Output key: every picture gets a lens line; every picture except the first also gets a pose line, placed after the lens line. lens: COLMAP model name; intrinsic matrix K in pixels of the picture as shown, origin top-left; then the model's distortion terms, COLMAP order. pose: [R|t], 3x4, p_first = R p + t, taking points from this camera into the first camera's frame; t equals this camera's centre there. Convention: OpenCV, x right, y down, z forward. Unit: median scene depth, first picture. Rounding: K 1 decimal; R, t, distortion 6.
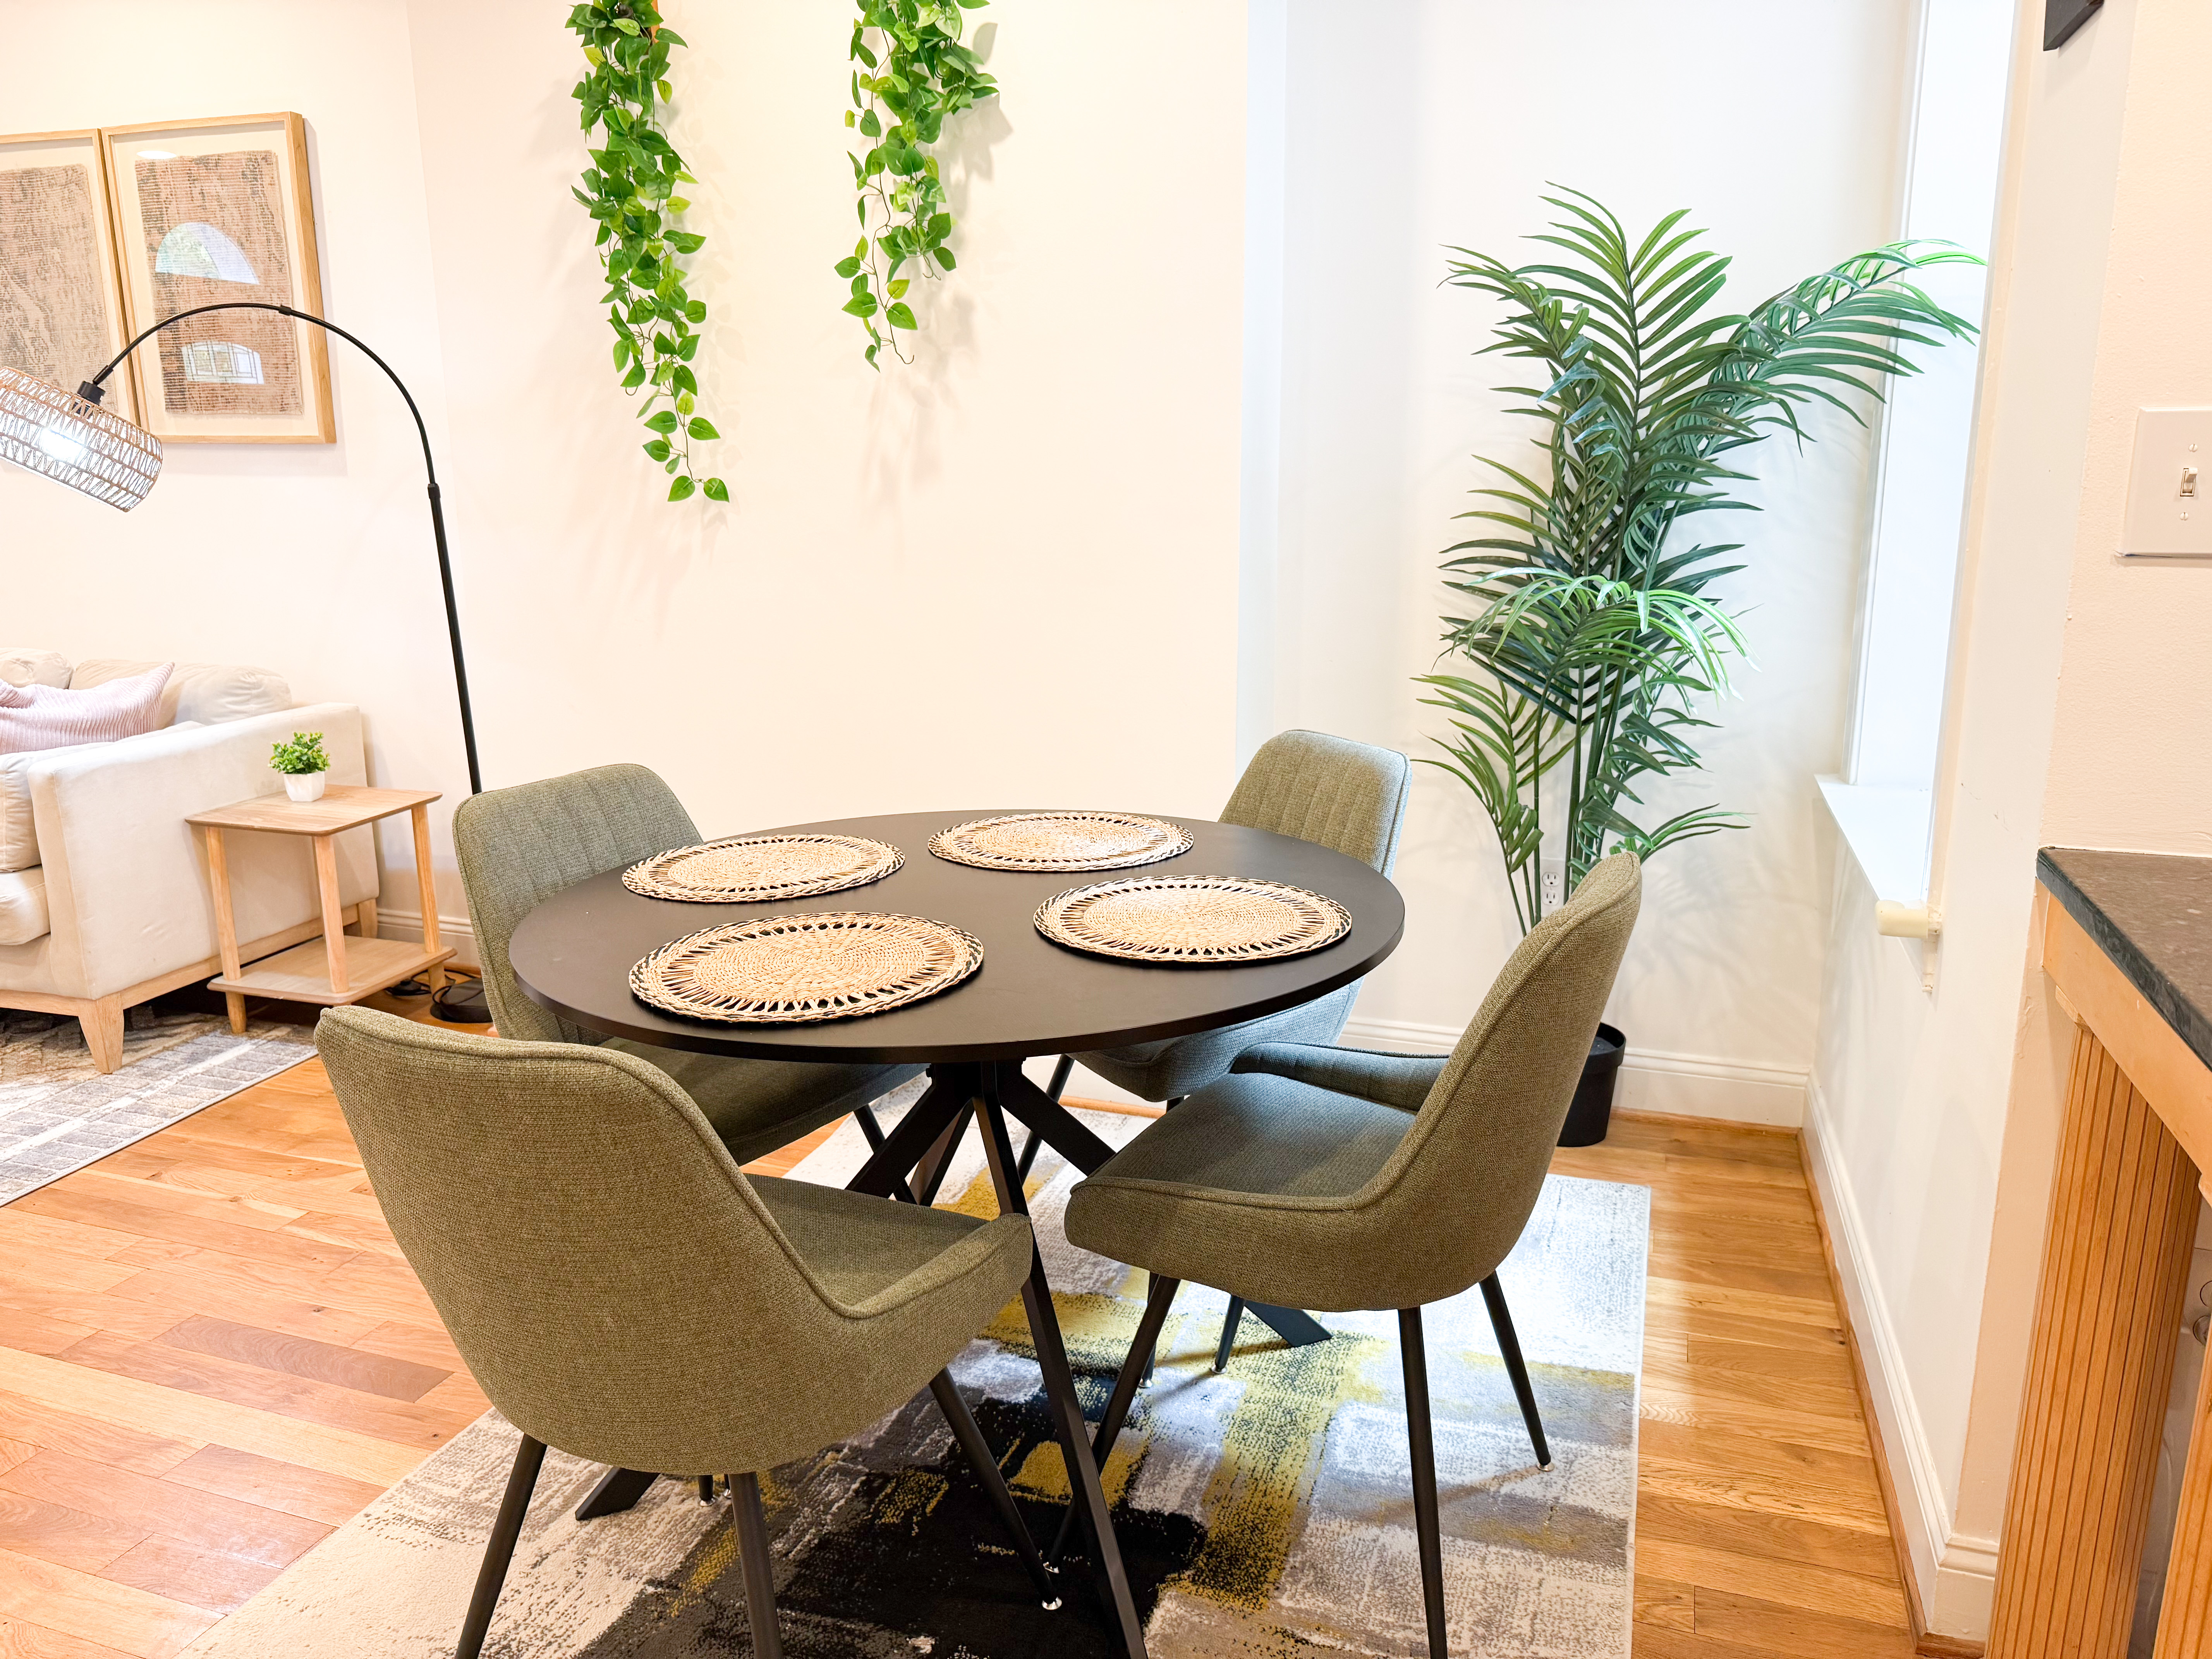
lens RADIAL K [[1536.1, 0, 1150.6], [0, 1536.1, 891.2], [0, 0, 1]] dist [0.034097, -0.024743]
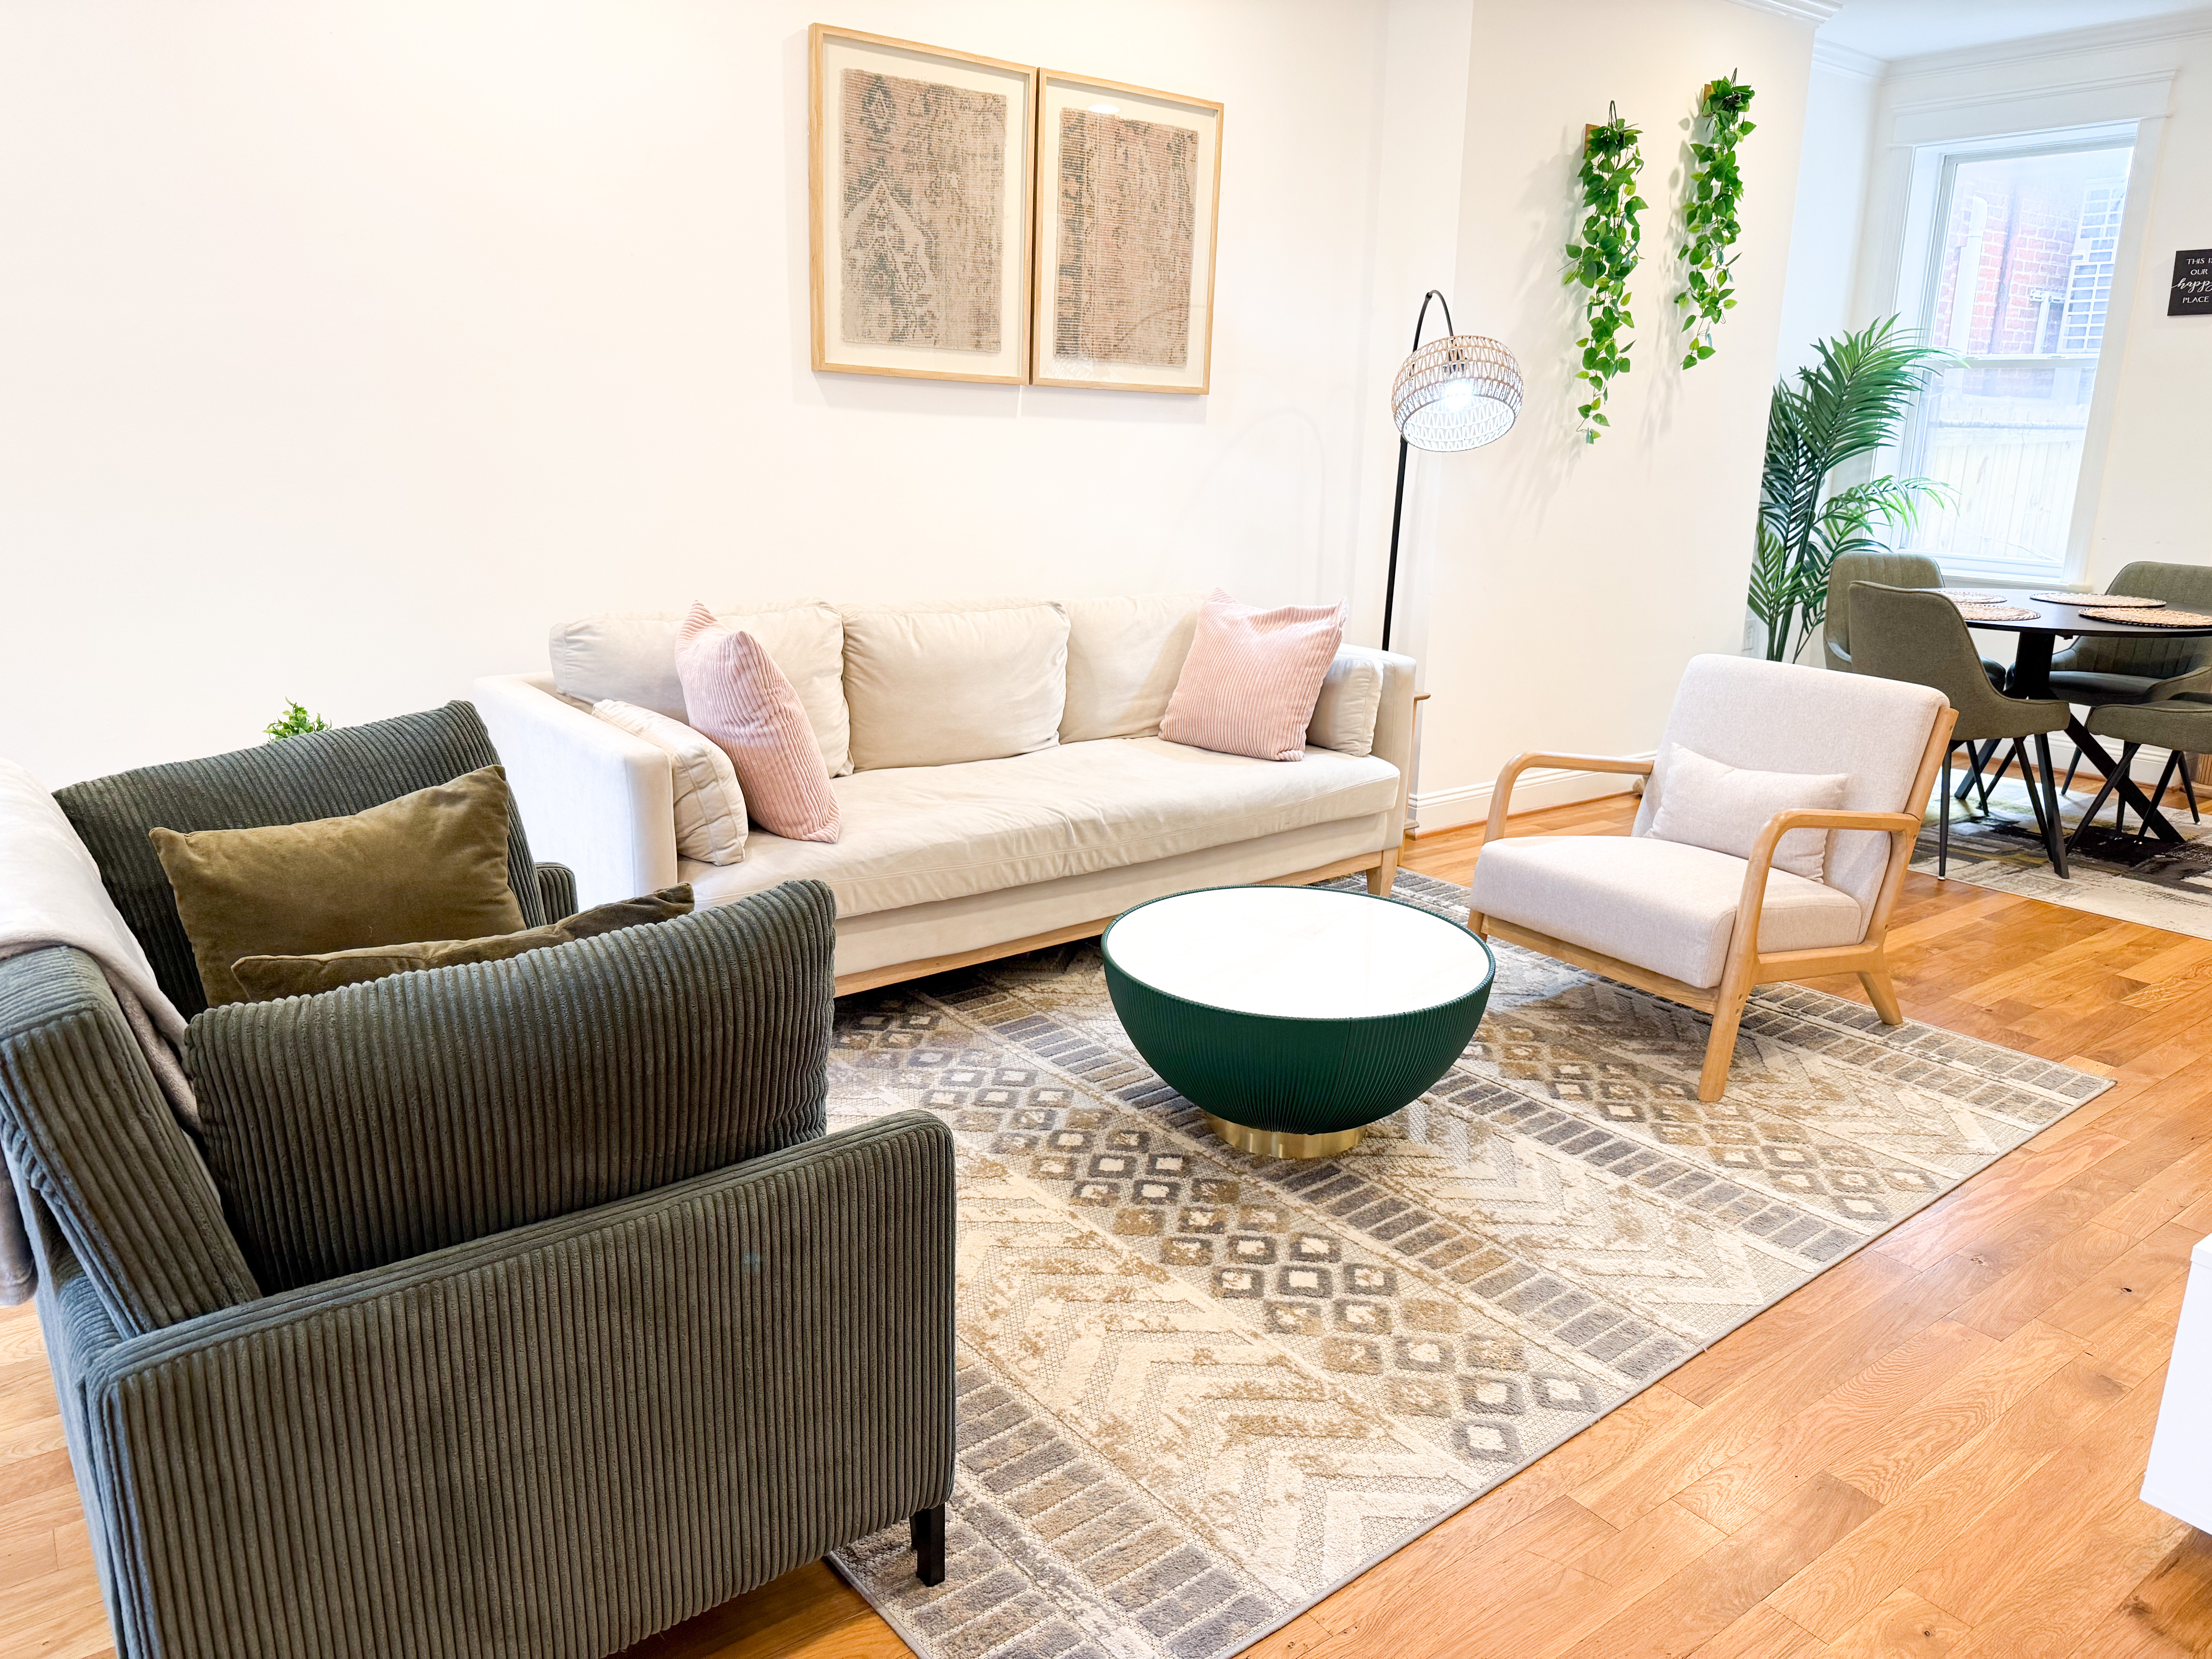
lens RADIAL K [[1568.7, 0, 1097.3], [0, 1568.7, 840.0], [0, 0, 1]] dist [0.038226, -0.048239]
pose [[0.554902, -0.204209, 0.806463, -1.522562], [0.171867, 0.976632, 0.129042, -0.128294], [-0.813969, 0.066999, 0.577031, 0.408188]]
